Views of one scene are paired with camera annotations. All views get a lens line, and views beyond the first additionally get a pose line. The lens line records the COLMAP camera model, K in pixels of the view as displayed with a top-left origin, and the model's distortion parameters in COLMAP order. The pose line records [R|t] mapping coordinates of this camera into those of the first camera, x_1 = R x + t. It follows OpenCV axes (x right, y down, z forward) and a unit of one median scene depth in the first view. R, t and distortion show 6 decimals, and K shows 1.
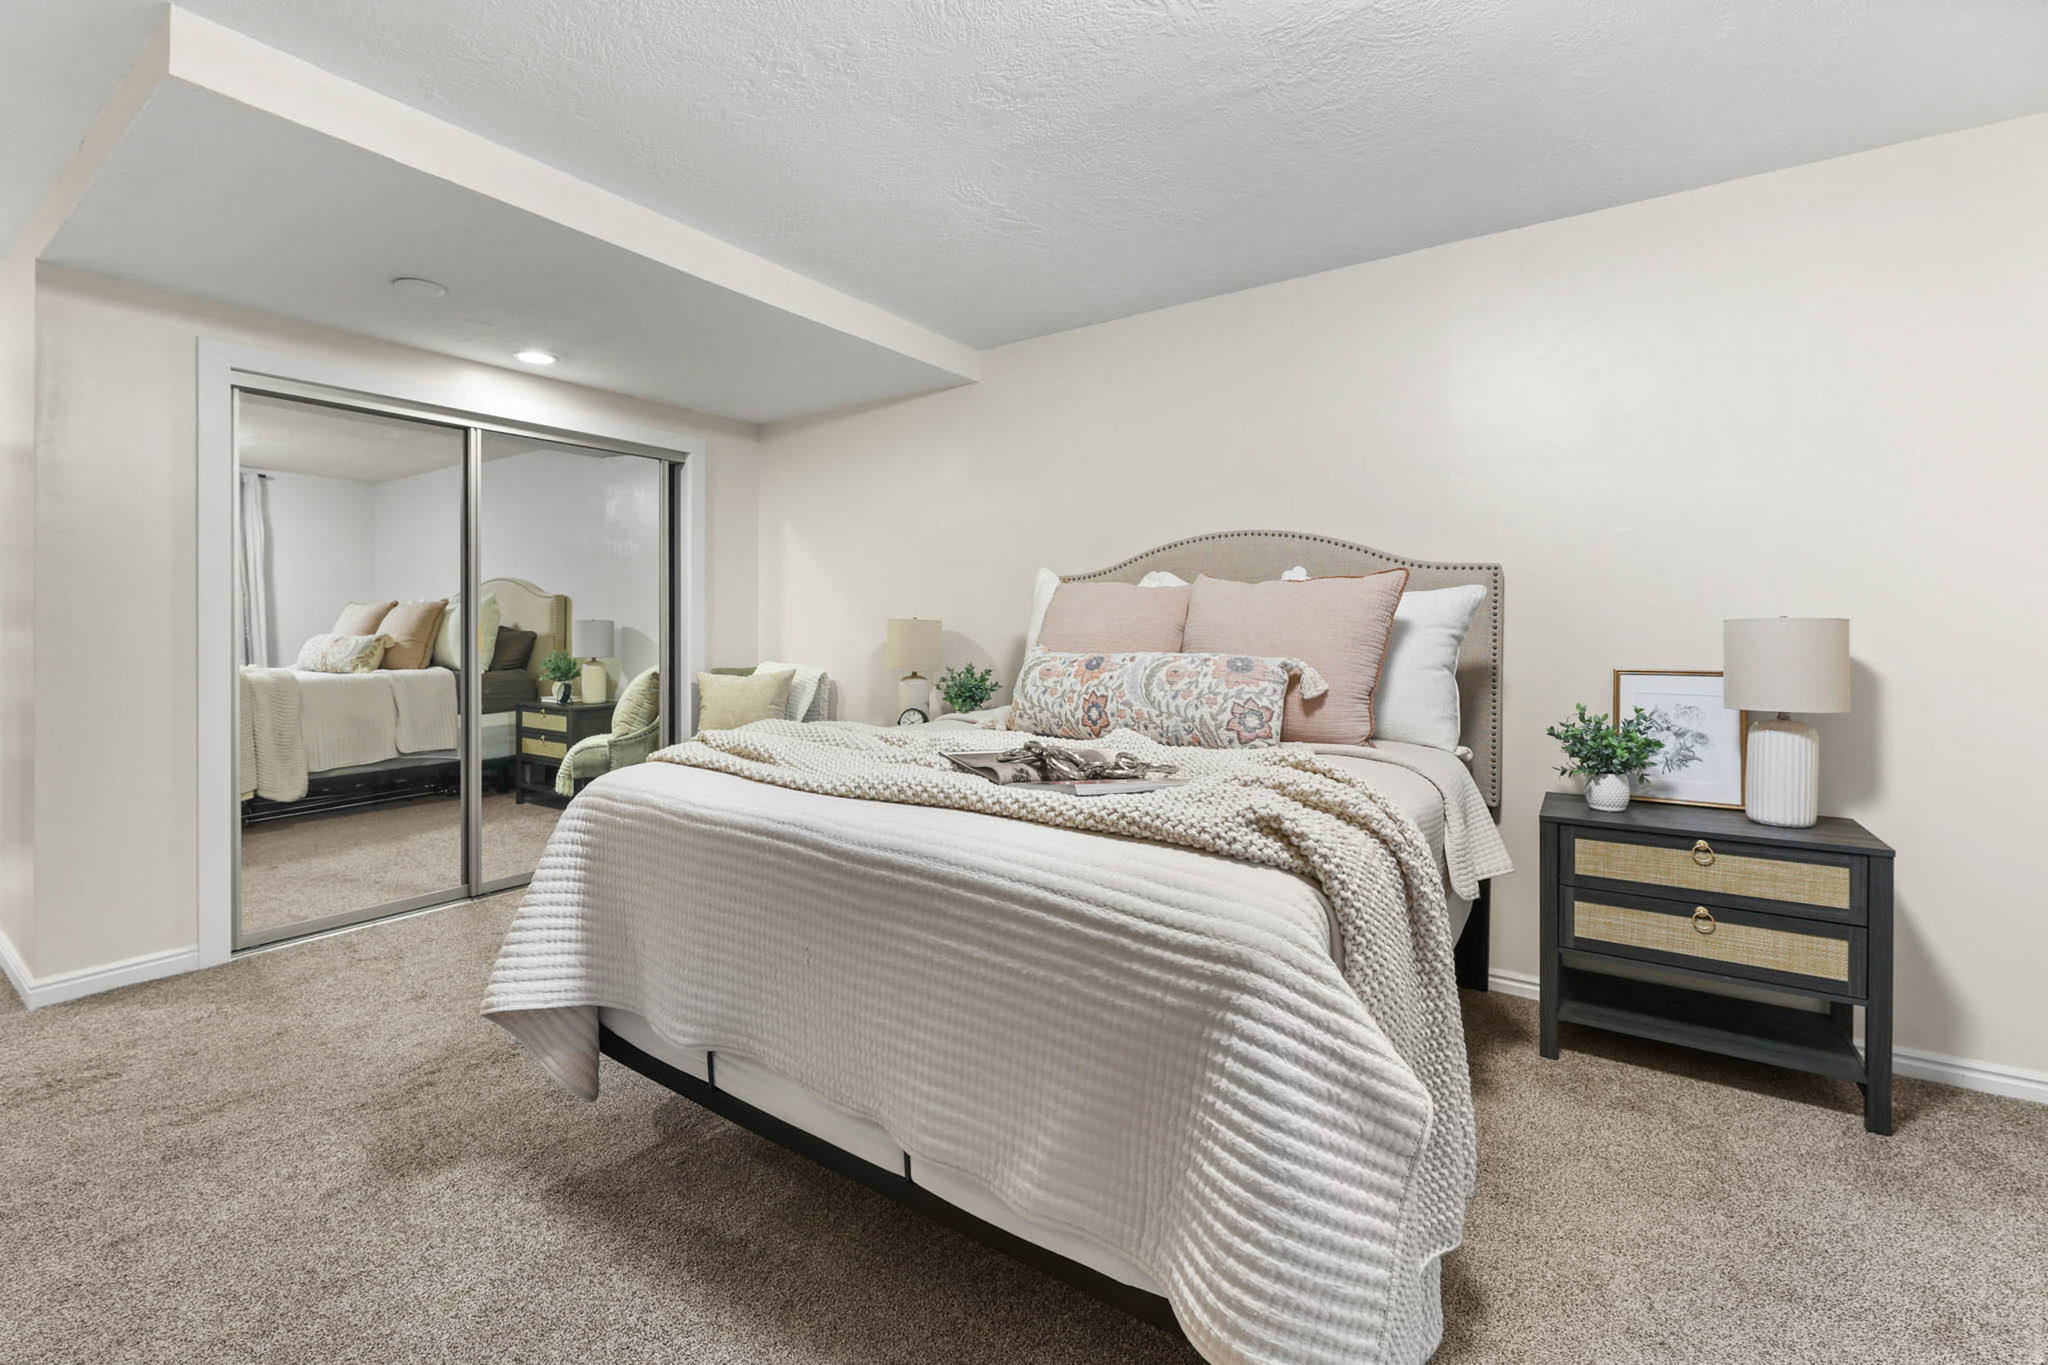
lens RADIAL K [[846.4, 0, 1010.7], [0, 846.4, 633.8], [0, 0, 1]] dist [-0.000899, -0.000376]
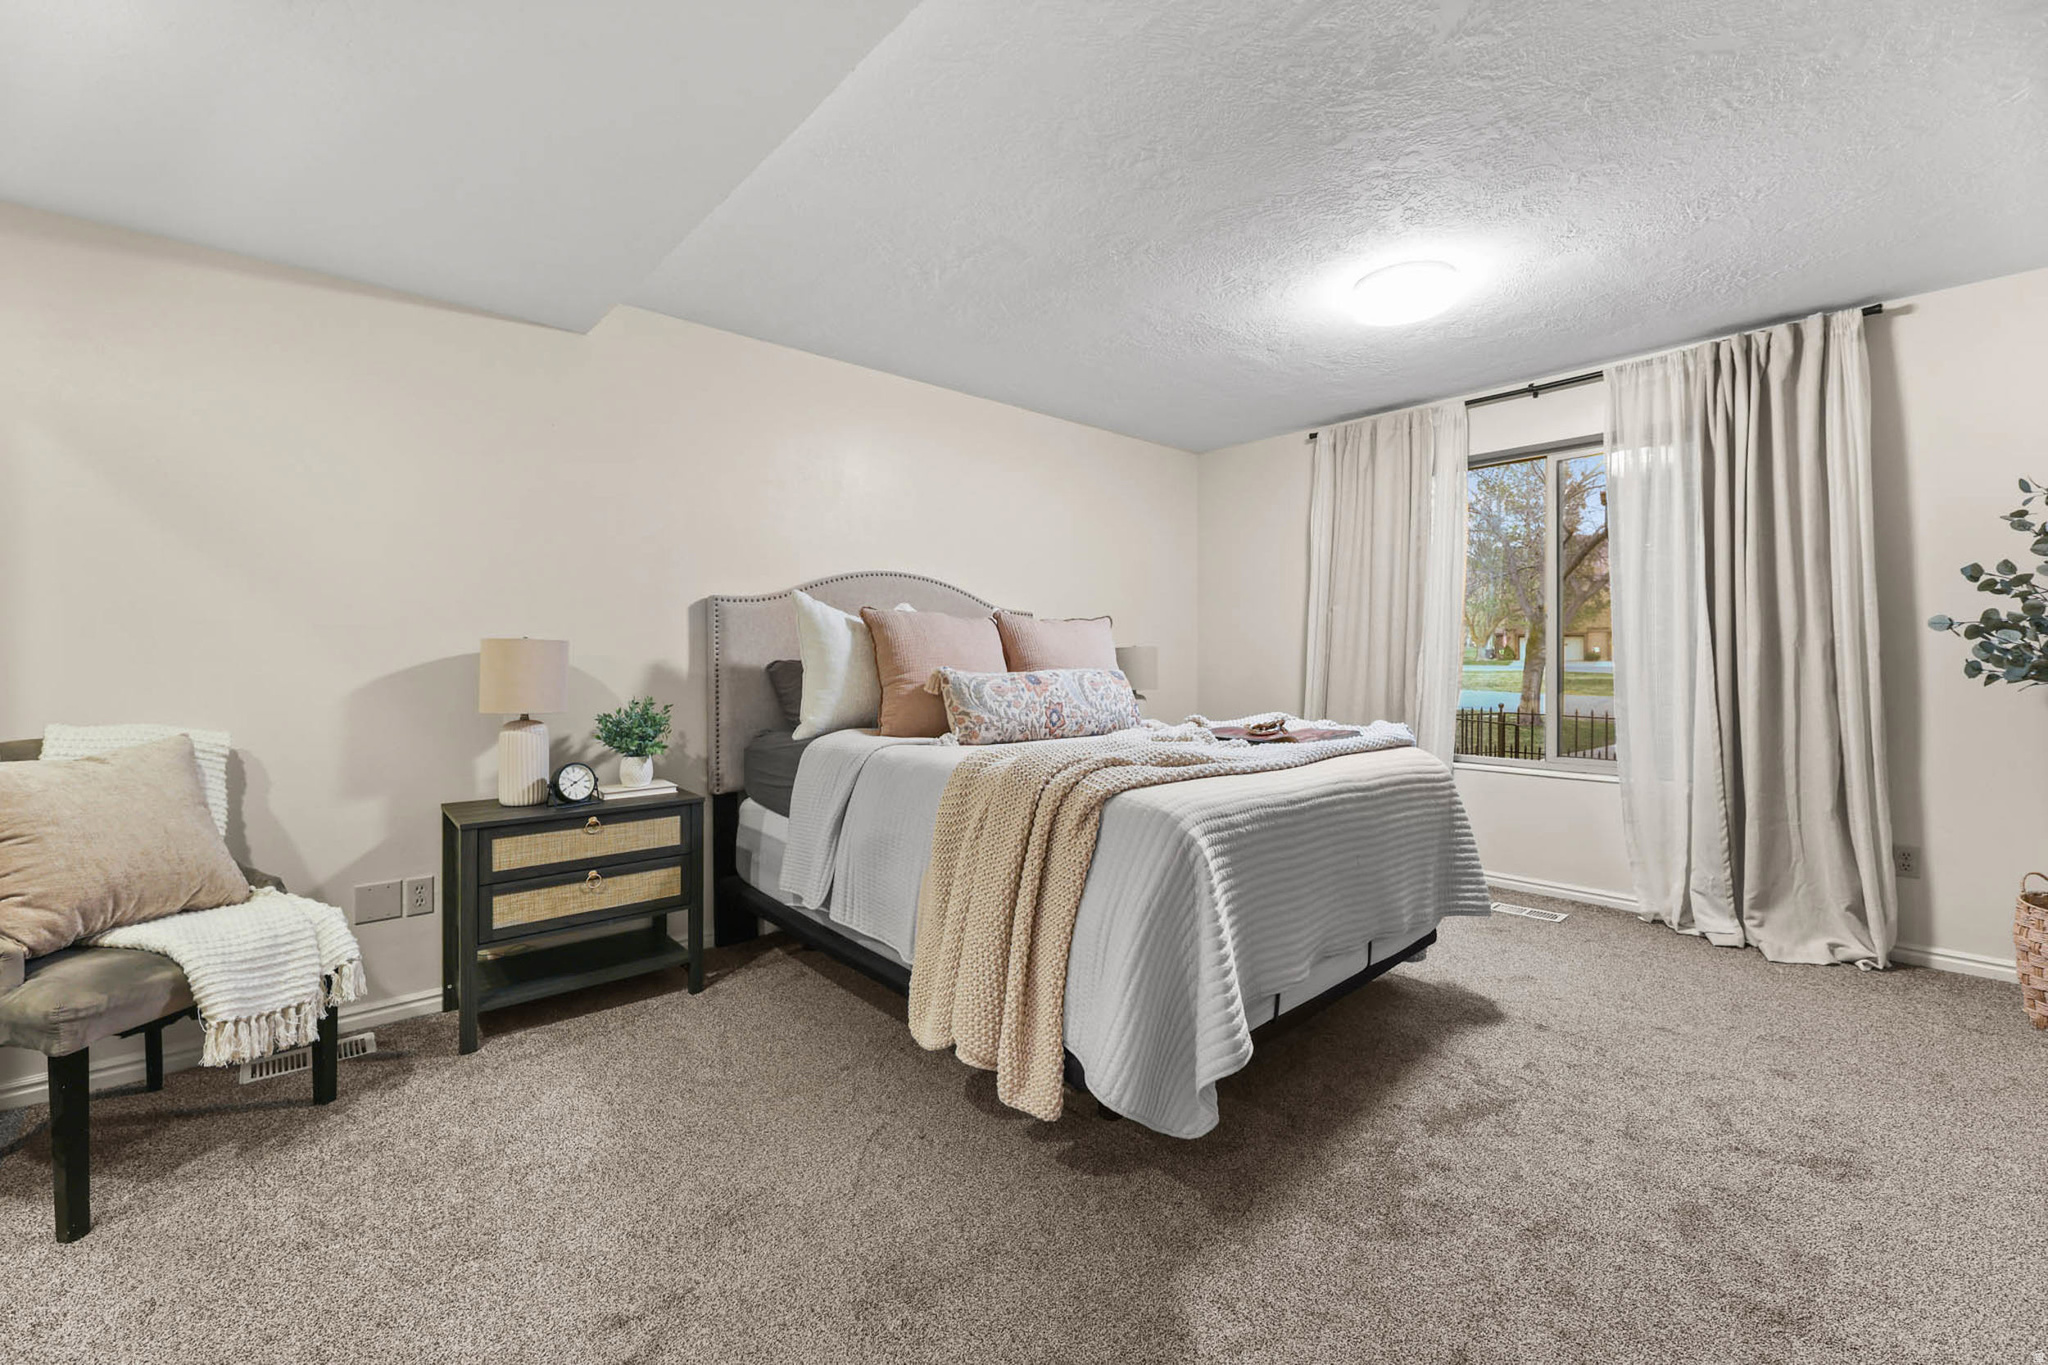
lens RADIAL K [[846.4, 0, 1010.7], [0, 846.4, 633.8], [0, 0, 1]] dist [-0.000899, -0.000376]
pose [[0.243670, 0.007646, 0.969828, -1.153419], [-0.000057, 0.999969, -0.007869, -0.024833], [-0.969858, 0.001862, 0.243662, 0.716239]]
